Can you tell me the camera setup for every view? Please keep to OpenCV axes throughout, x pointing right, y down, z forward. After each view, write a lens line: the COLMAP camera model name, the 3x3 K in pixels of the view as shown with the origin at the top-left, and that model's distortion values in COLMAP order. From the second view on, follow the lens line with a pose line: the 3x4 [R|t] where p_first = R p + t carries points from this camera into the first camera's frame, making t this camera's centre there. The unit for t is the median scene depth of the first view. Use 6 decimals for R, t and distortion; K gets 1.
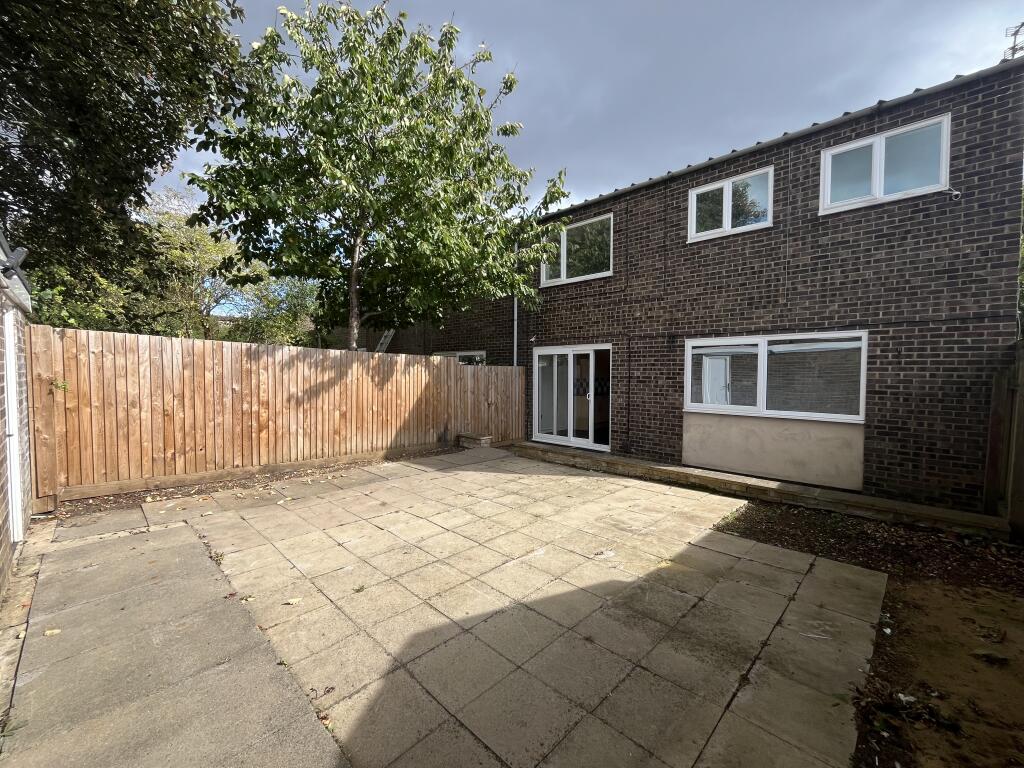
lens RADIAL K [[415.3, 0, 511.1], [0, 415.3, 383.7], [0, 0, 1]] dist [0.000545, -0.000126]
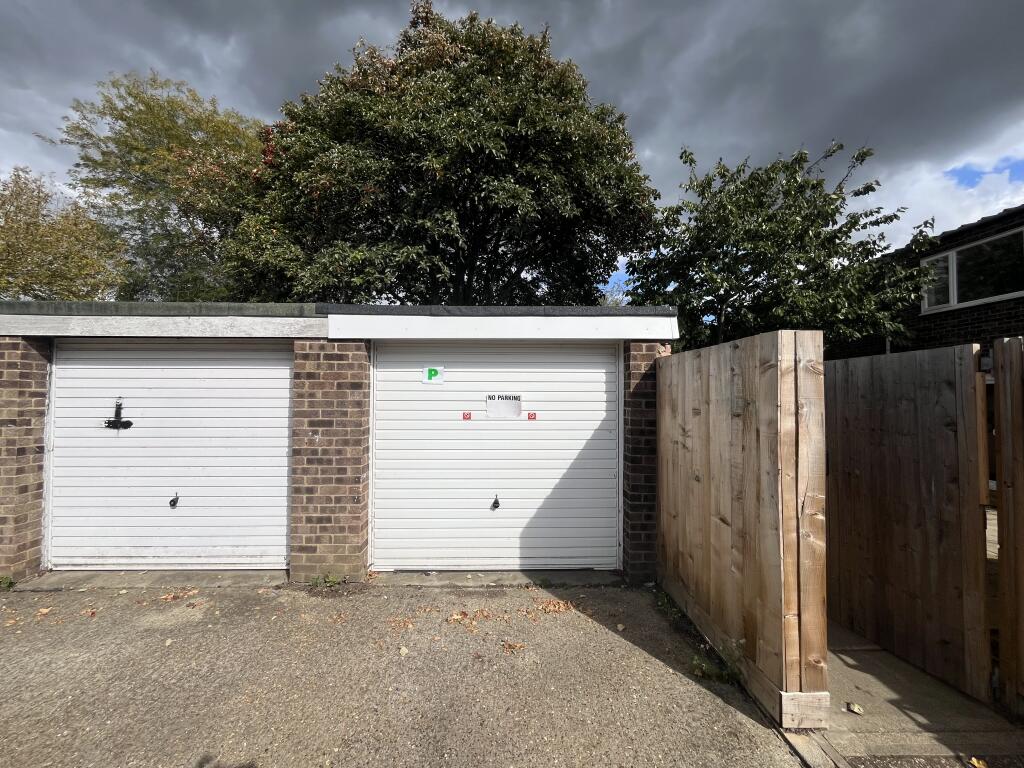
lens RADIAL K [[415.3, 0, 509.6], [0, 415.3, 389.7], [0, 0, 1]] dist [0.000545, -0.000126]
pose [[0.715606, -0.016091, -0.698318, 0.066090], [-0.024753, 0.998523, -0.048374, 0.009148], [0.698065, 0.051902, 0.714151, -0.376030]]
